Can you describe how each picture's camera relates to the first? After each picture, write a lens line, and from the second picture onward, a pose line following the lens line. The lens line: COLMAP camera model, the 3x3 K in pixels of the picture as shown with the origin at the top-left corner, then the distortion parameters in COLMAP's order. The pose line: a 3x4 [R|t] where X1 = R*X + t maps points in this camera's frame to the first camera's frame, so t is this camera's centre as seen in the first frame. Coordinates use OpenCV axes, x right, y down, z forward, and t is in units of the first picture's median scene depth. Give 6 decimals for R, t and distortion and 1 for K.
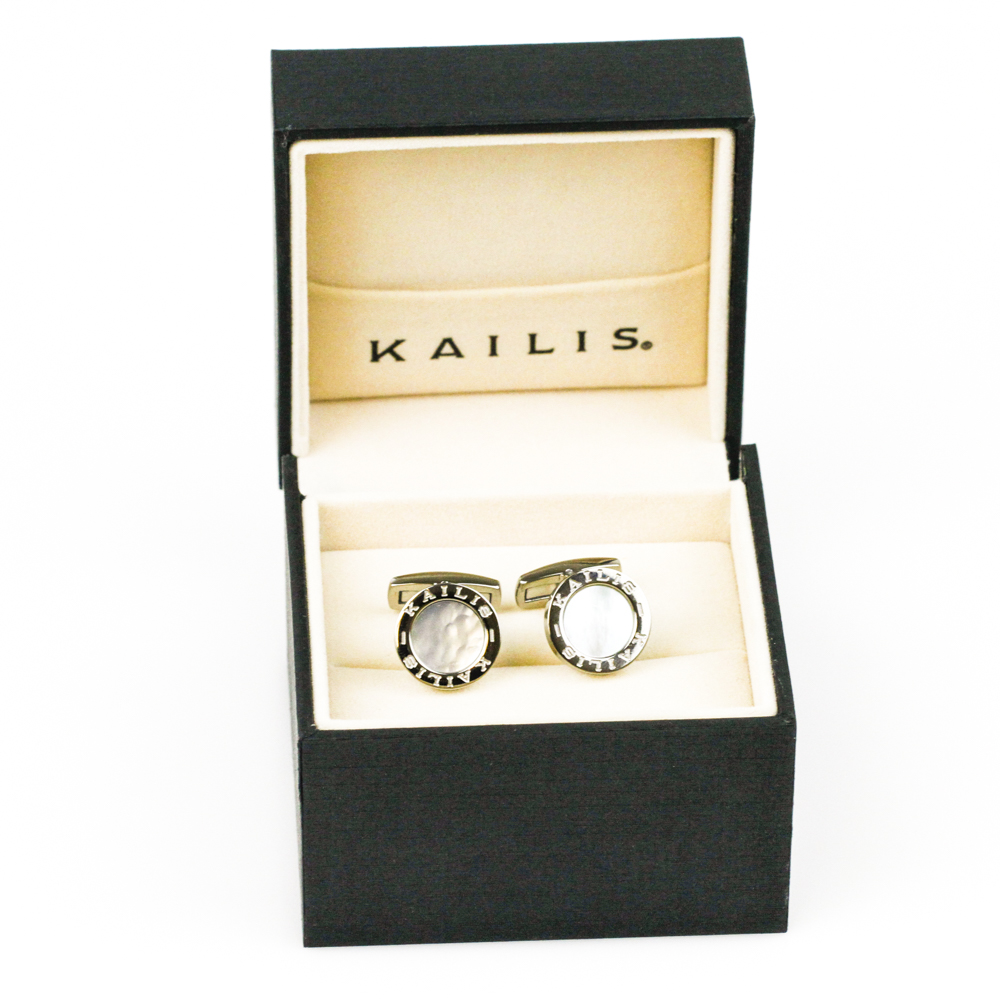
lens RADIAL K [[5282.3, 0, 500.1], [0, 5282.3, 500.3], [0, 0, 1]] dist [-0.747154, 0.000000]
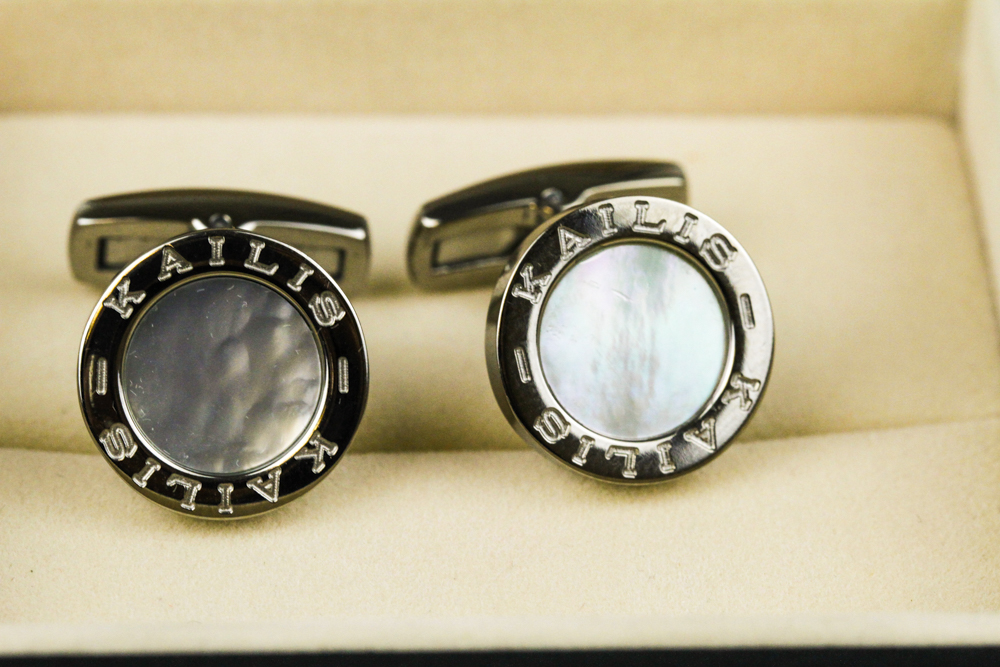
lens RADIAL K [[4833.6, 0, 499.7], [0, 4833.6, 331.9], [0, 0, 1]] dist [0.054495, 0.000000]
pose [[0.999106, 0.025560, 0.033662, -0.002089], [-0.028506, 0.995520, 0.090148, -0.008033], [-0.031207, -0.091027, 0.995359, 0.663941]]
